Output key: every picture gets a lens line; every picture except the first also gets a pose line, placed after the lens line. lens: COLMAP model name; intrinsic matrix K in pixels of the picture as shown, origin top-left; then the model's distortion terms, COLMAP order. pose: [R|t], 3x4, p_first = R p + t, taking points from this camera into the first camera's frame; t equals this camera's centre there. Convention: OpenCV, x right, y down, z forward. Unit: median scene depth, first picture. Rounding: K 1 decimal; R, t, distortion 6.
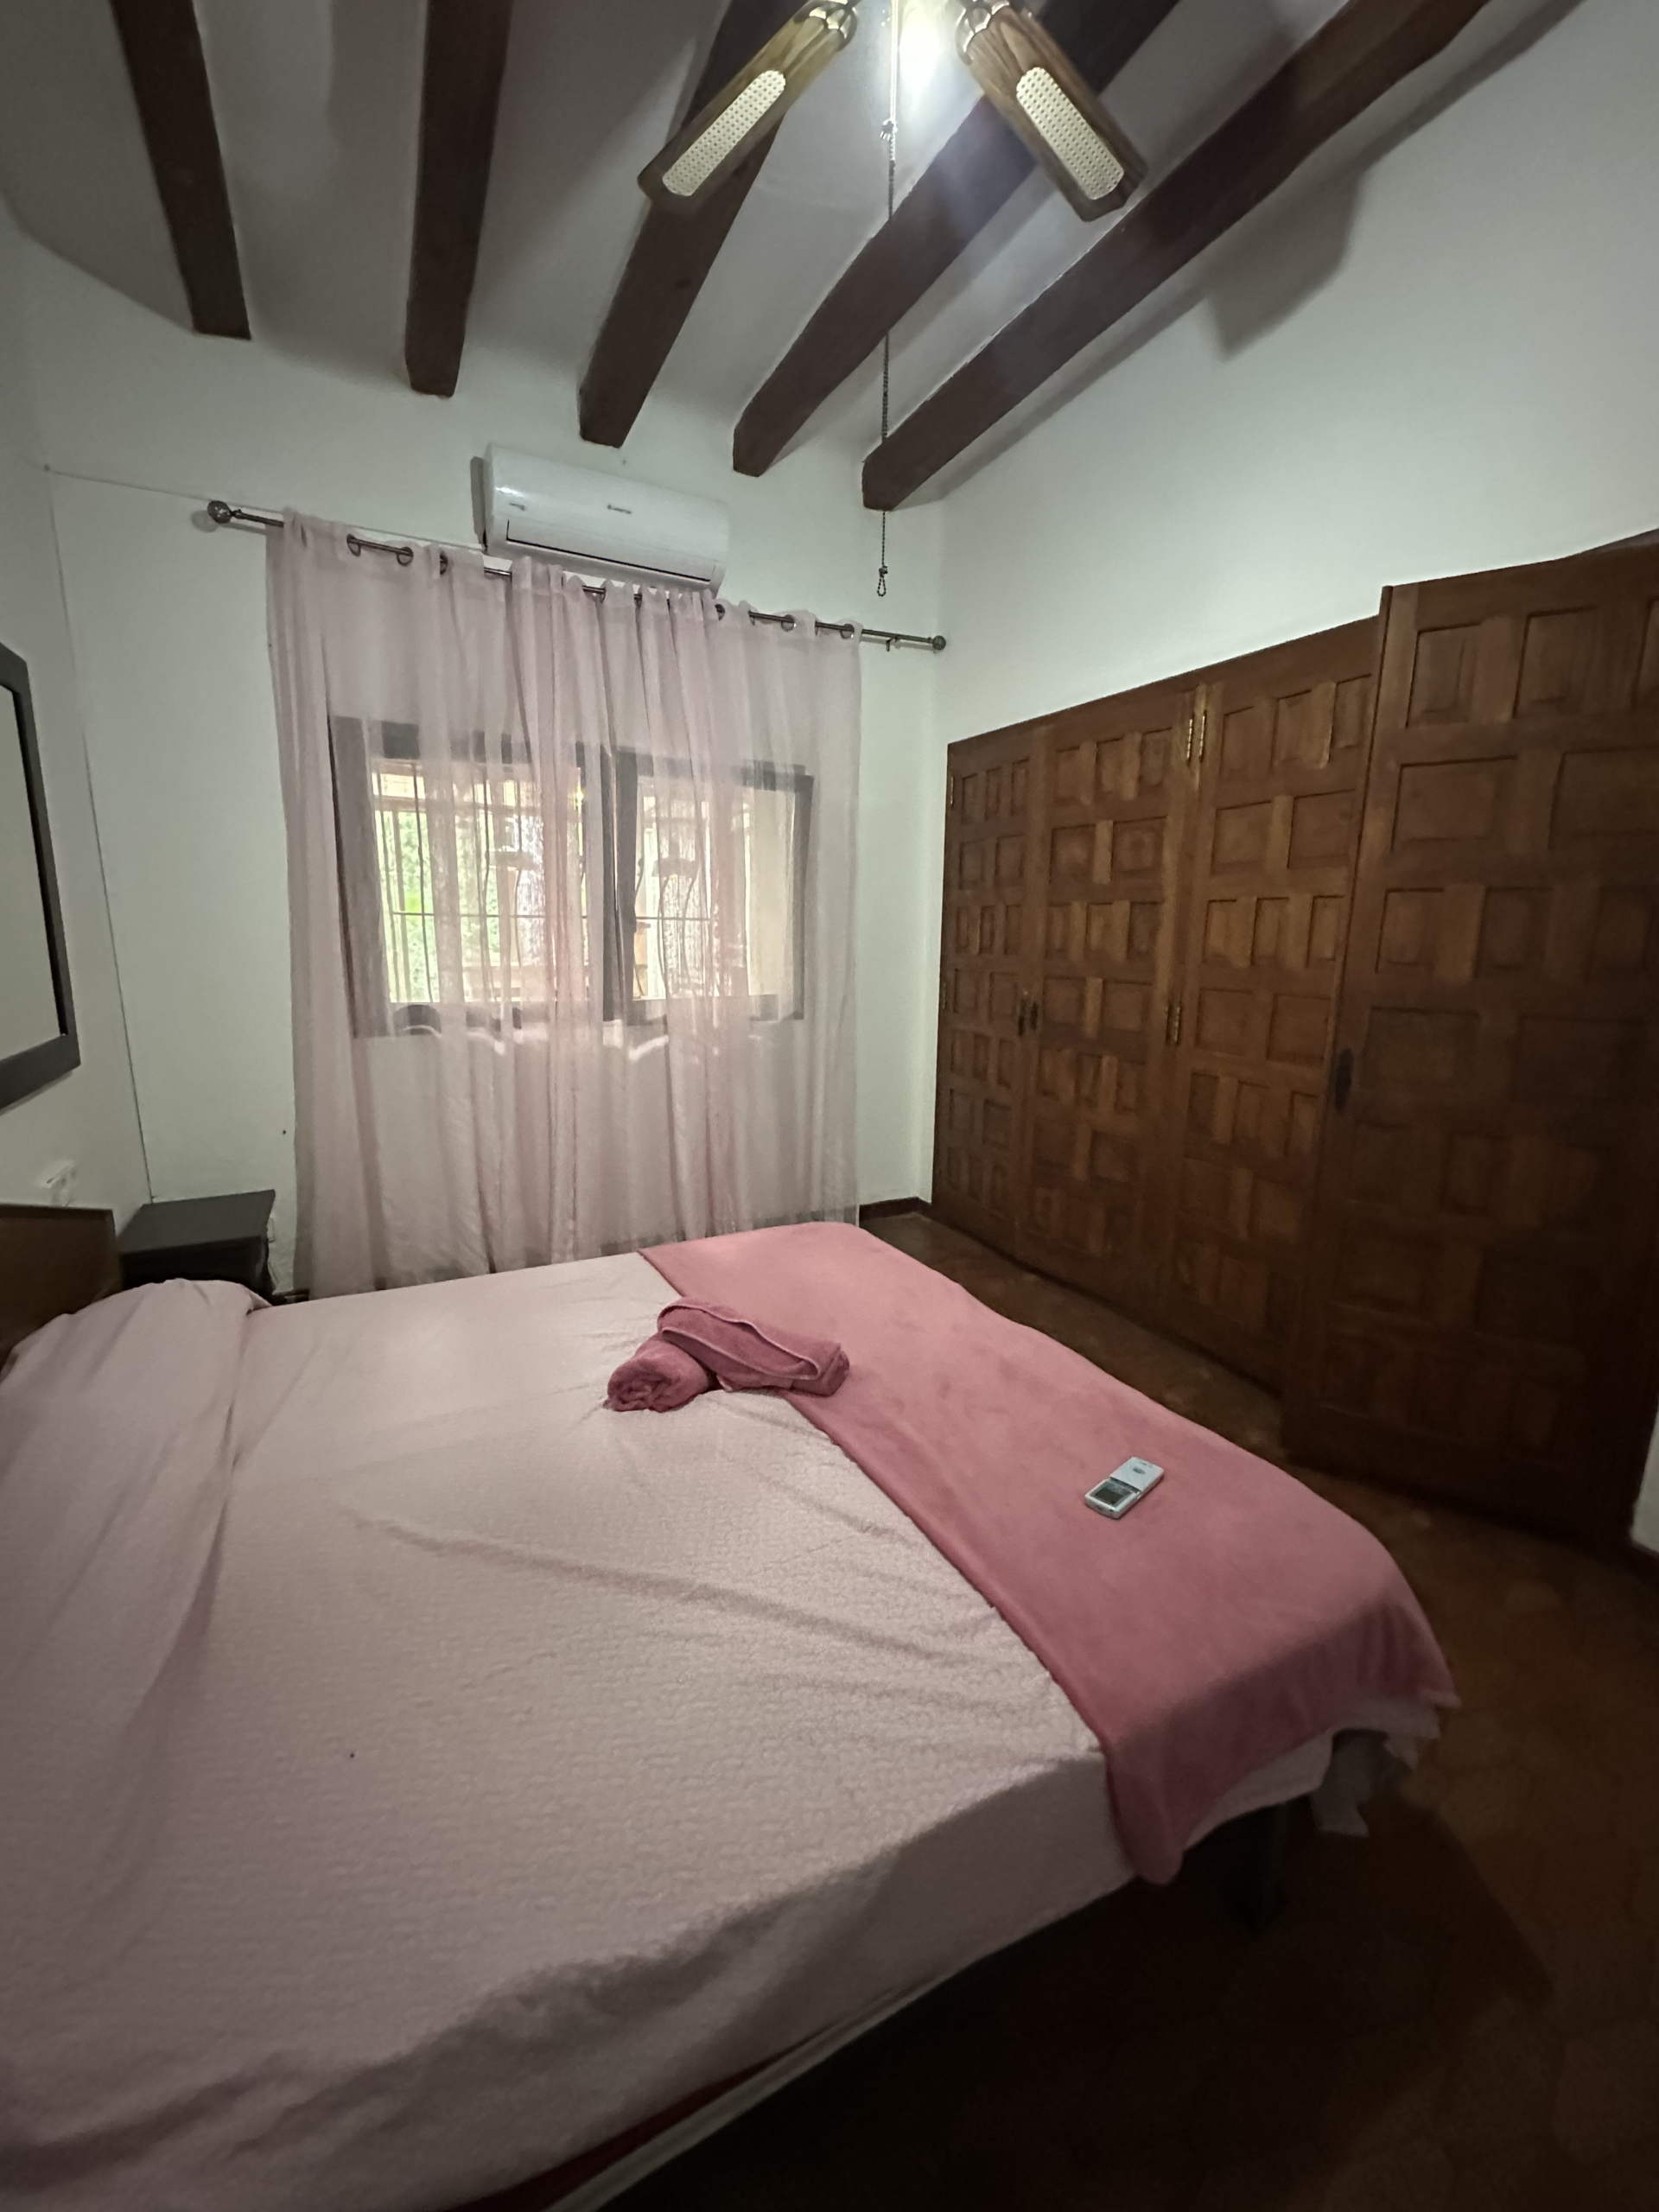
lens RADIAL K [[882.7, 0, 829.9], [0, 882.7, 1102.6], [0, 0, 1]] dist [-0.003295, 0.000695]
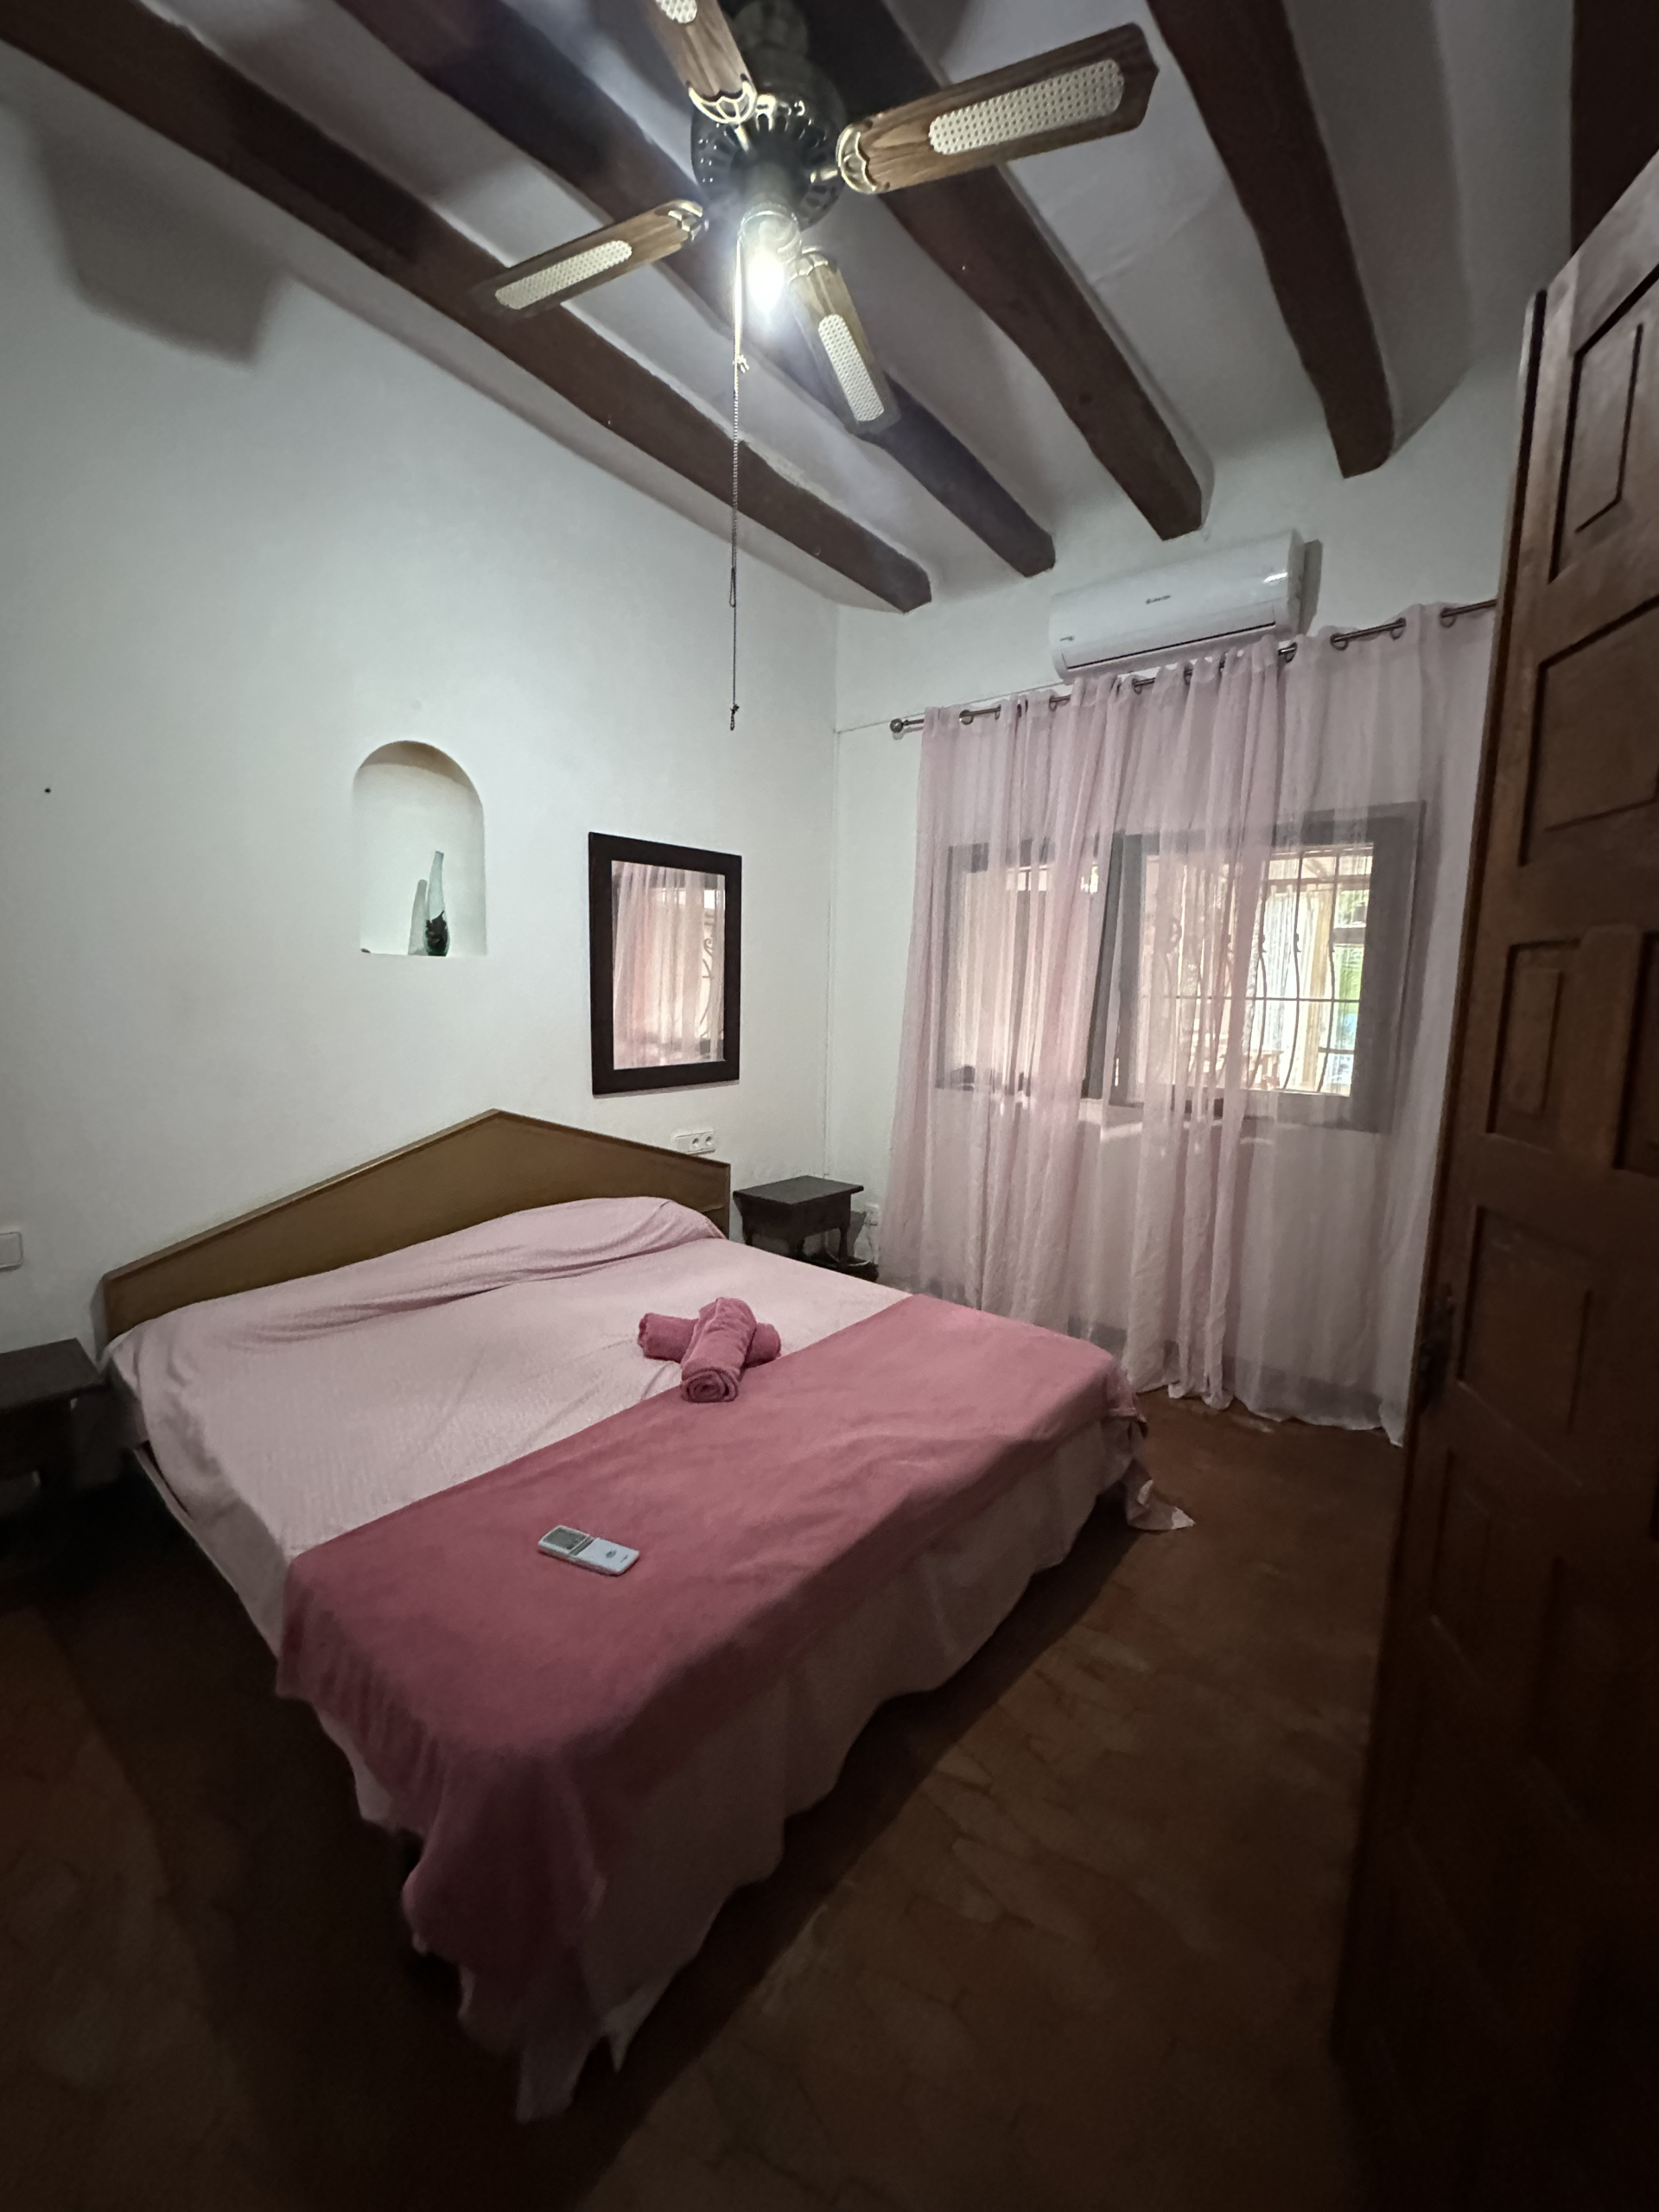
lens RADIAL K [[882.7, 0, 829.1], [0, 882.7, 1102.3], [0, 0, 1]] dist [-0.003295, 0.000695]
pose [[0.393322, 0.115120, -0.912165, 0.616618], [-0.193888, 0.980204, 0.040103, -0.078081], [0.898724, 0.161085, 0.407856, 0.353451]]
